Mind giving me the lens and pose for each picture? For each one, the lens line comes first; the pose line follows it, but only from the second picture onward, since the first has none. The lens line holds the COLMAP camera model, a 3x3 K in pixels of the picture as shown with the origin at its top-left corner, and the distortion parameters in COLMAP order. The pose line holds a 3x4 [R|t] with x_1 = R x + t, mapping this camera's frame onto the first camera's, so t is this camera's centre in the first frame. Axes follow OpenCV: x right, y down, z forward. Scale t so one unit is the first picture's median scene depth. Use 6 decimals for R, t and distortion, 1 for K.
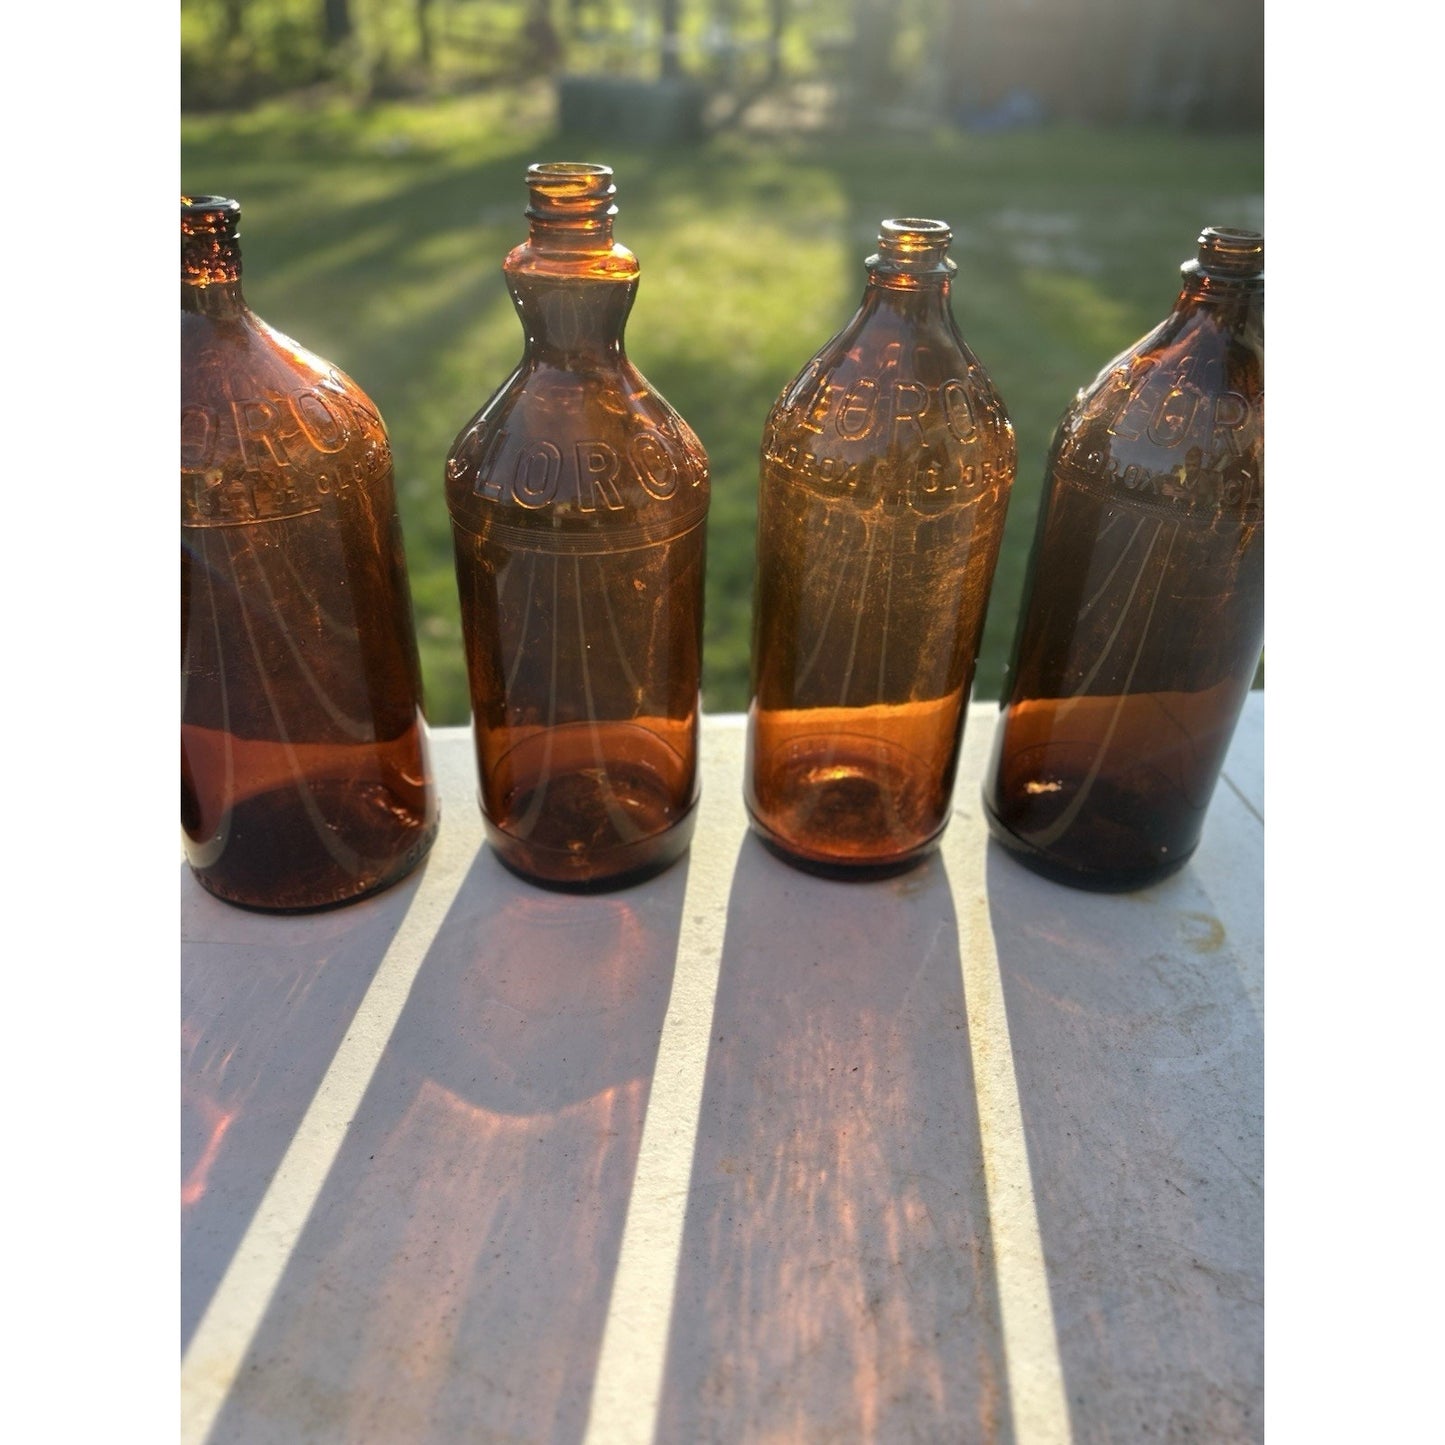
lens RADIAL K [[1087.0, 0, 722.5], [0, 1087.0, 722.5], [0, 0, 1]] dist [0.025407, -0.032911]
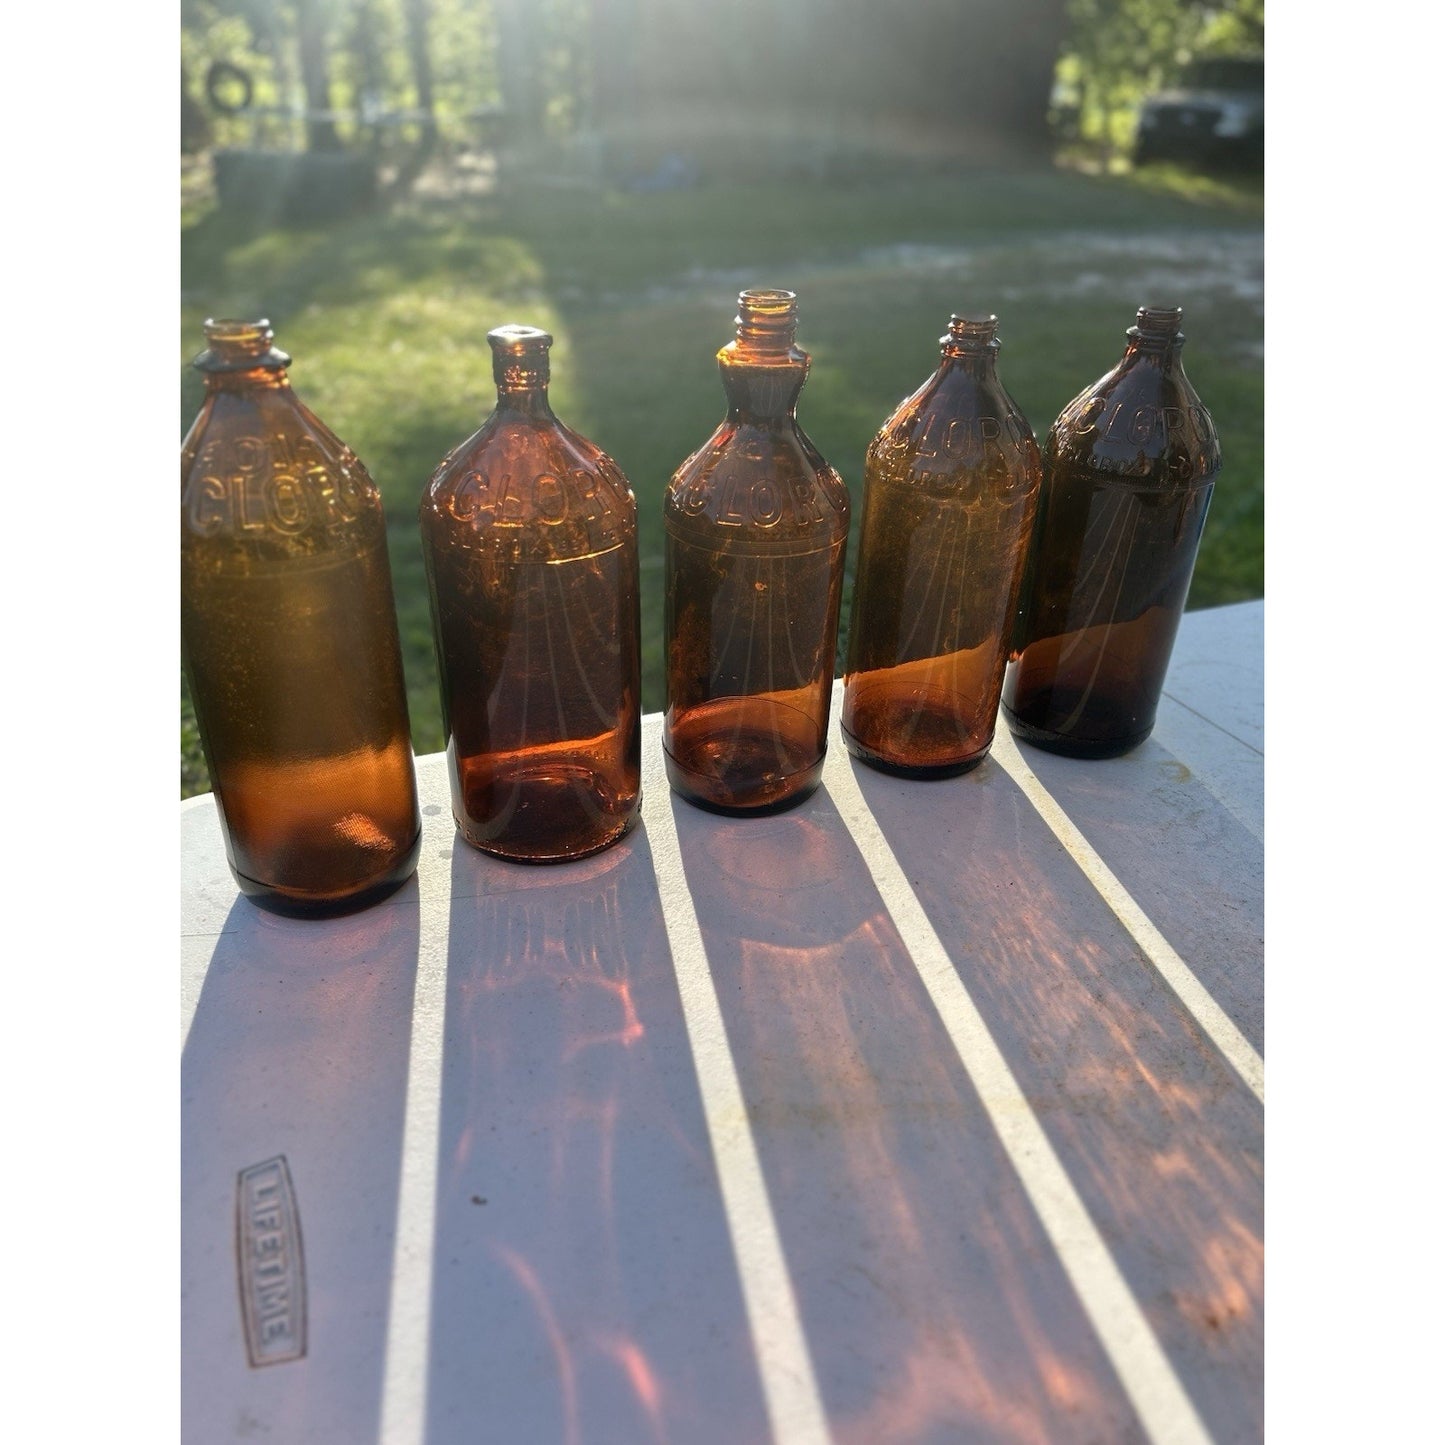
lens RADIAL K [[1093.8, 0, 696.4], [0, 1093.8, 729.6], [0, 0, 1]] dist [0.063217, -0.089211]
pose [[0.963257, -0.143579, 0.226984, -0.587060], [0.152952, 0.987938, -0.024163, 0.084281], [-0.220777, 0.057993, 0.973599, -0.354155]]
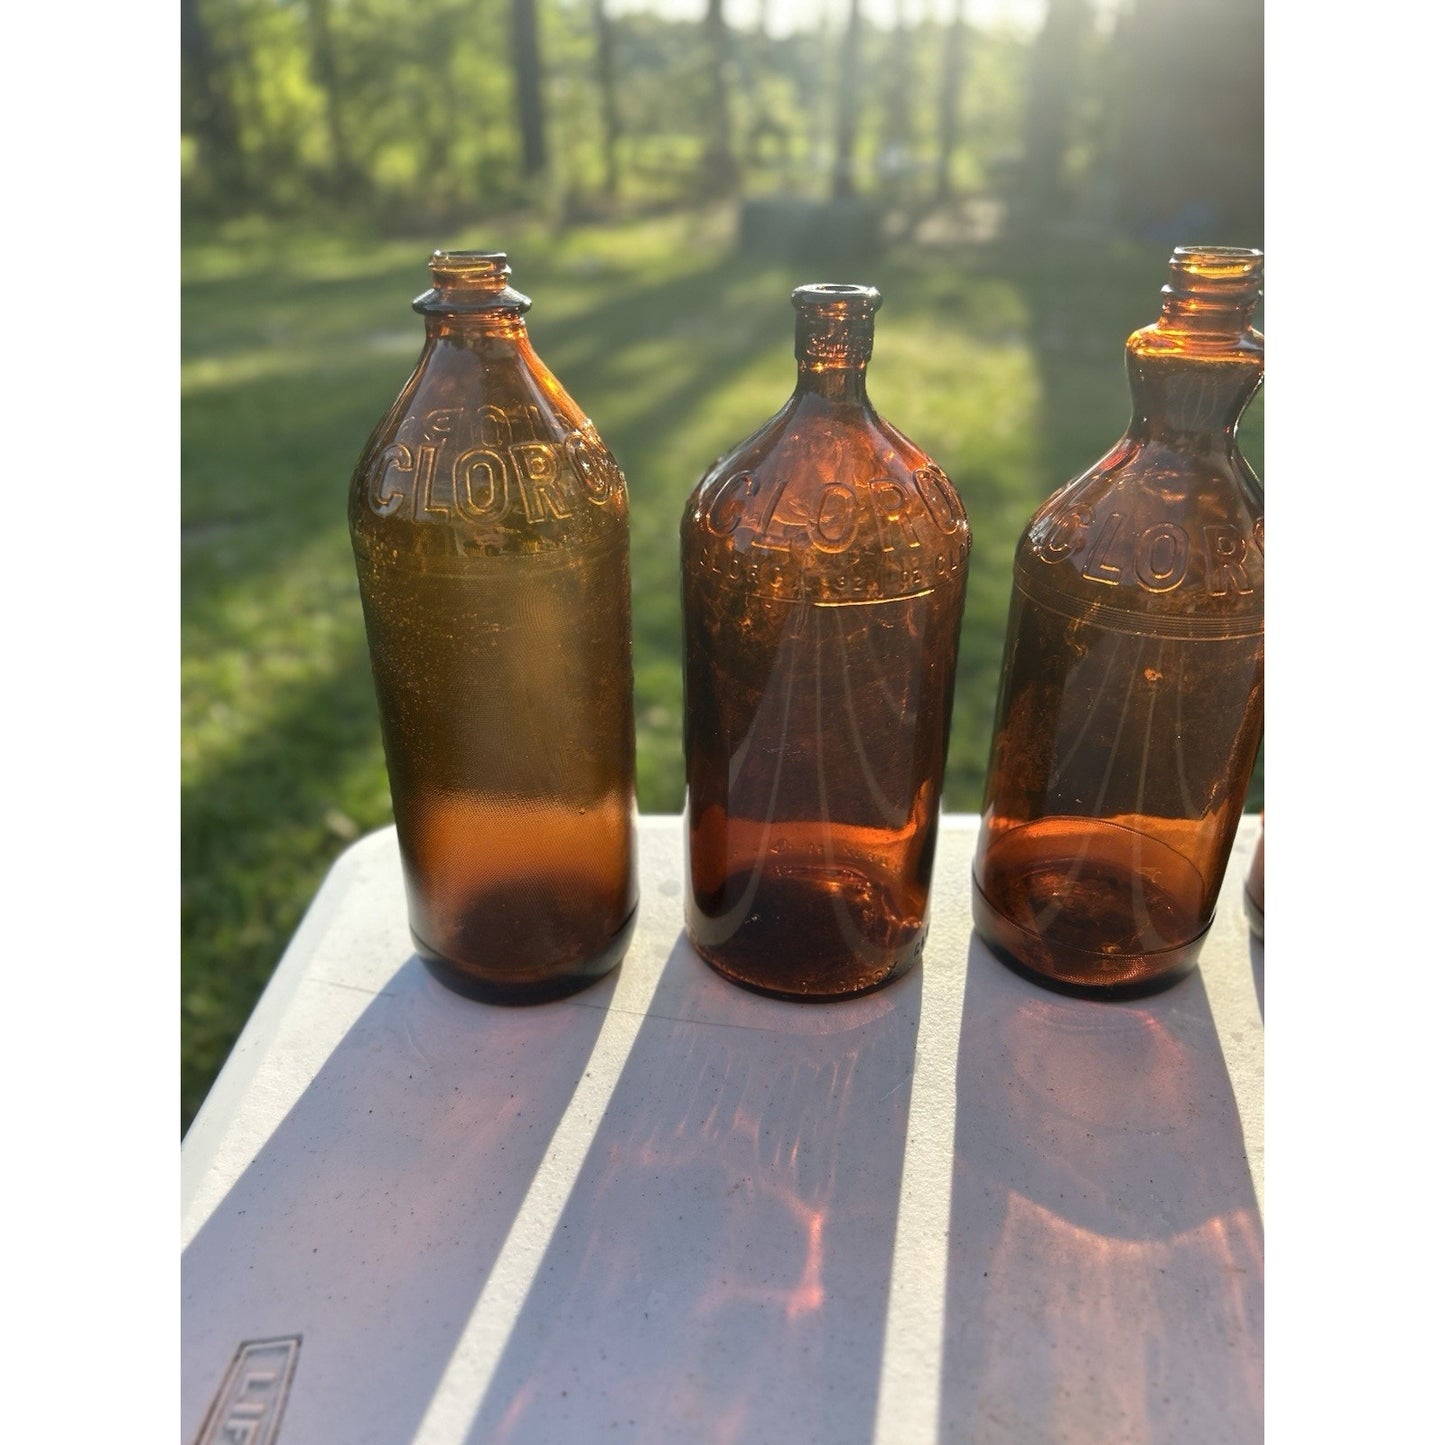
lens RADIAL K [[1093.4, 0, 727.4], [0, 1093.4, 732.1], [0, 0, 1]] dist [0.002687, -0.010181]
pose [[0.992586, 0.031171, -0.117476, -0.401768], [-0.040529, 0.996119, -0.078136, 0.016918], [0.114585, 0.082318, 0.989997, 0.010415]]
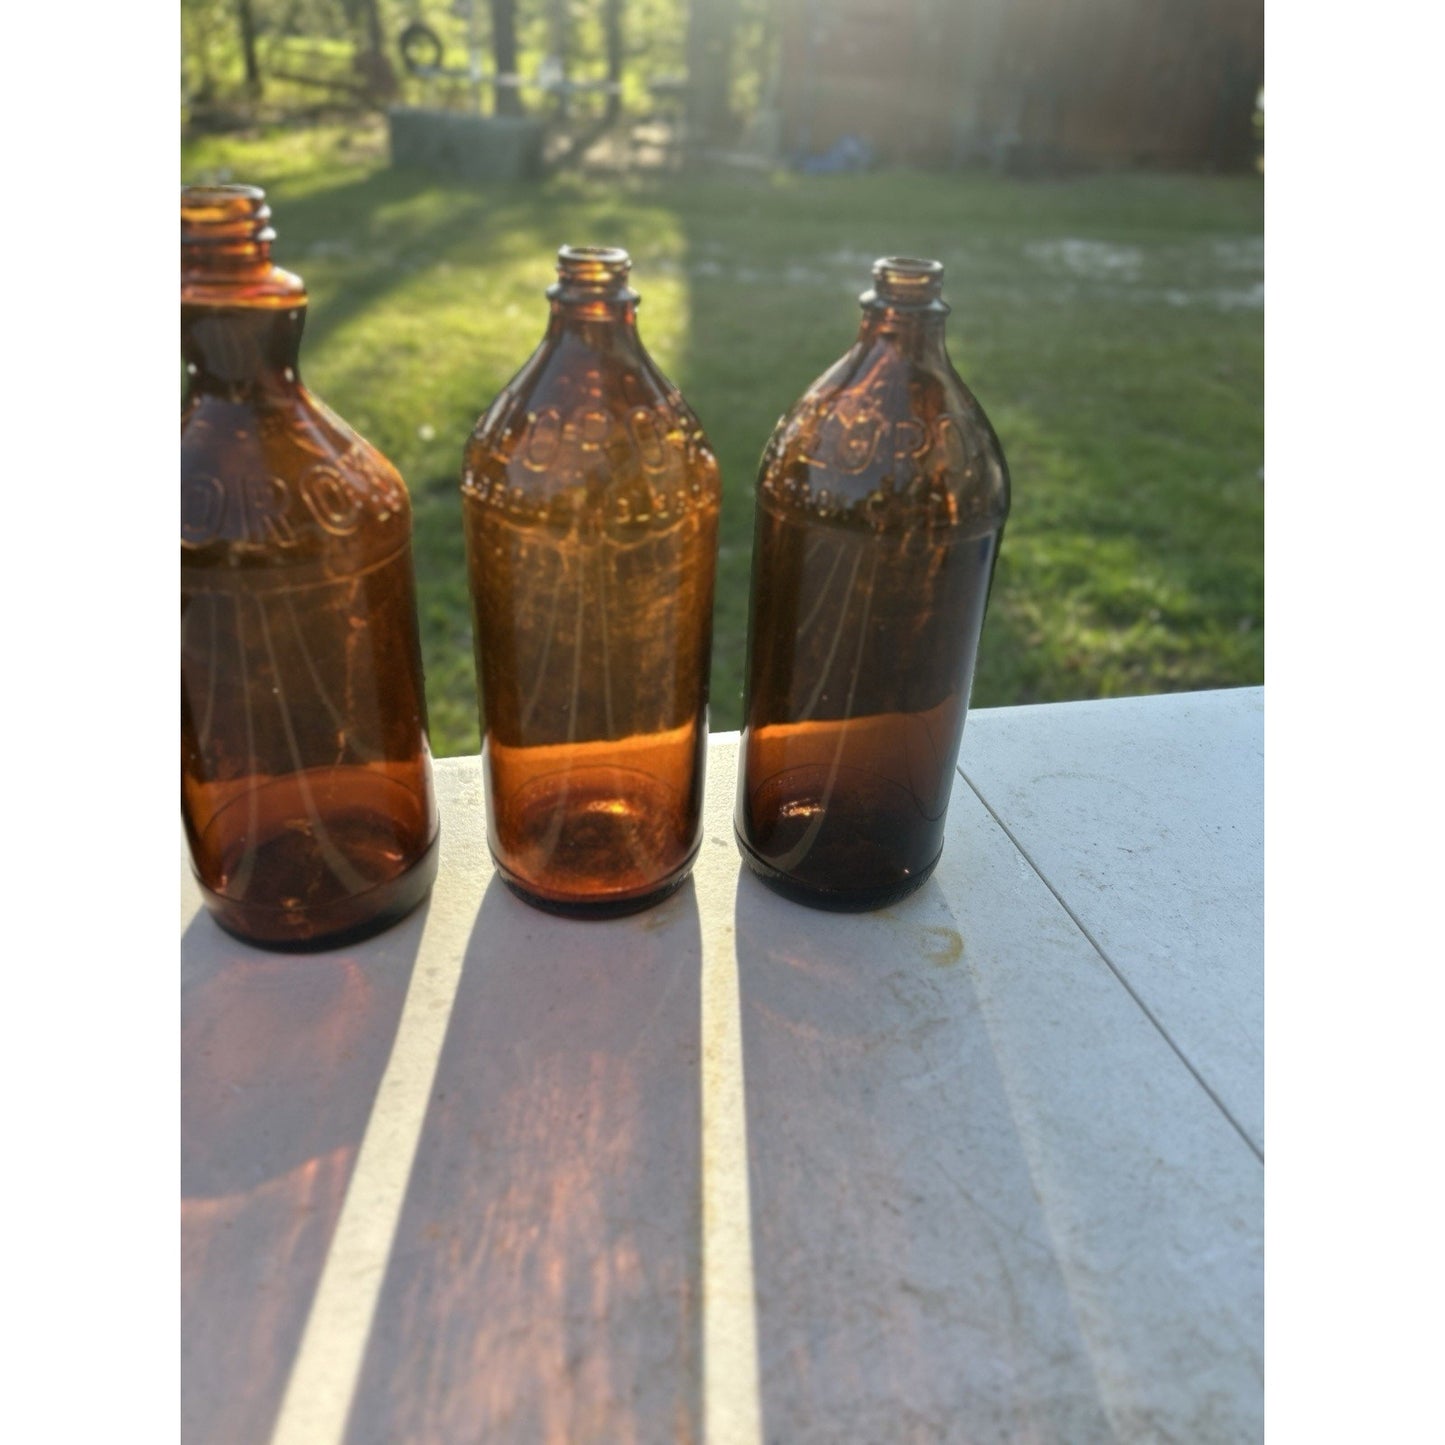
lens RADIAL K [[1085.1, 0, 731.2], [0, 1085.1, 725.7], [0, 0, 1]] dist [0.035762, -0.052343]
pose [[0.991486, -0.043994, 0.122559, 0.149756], [0.047095, 0.998636, -0.022522, 0.000436], [-0.121401, 0.028102, 0.992206, 0.013963]]
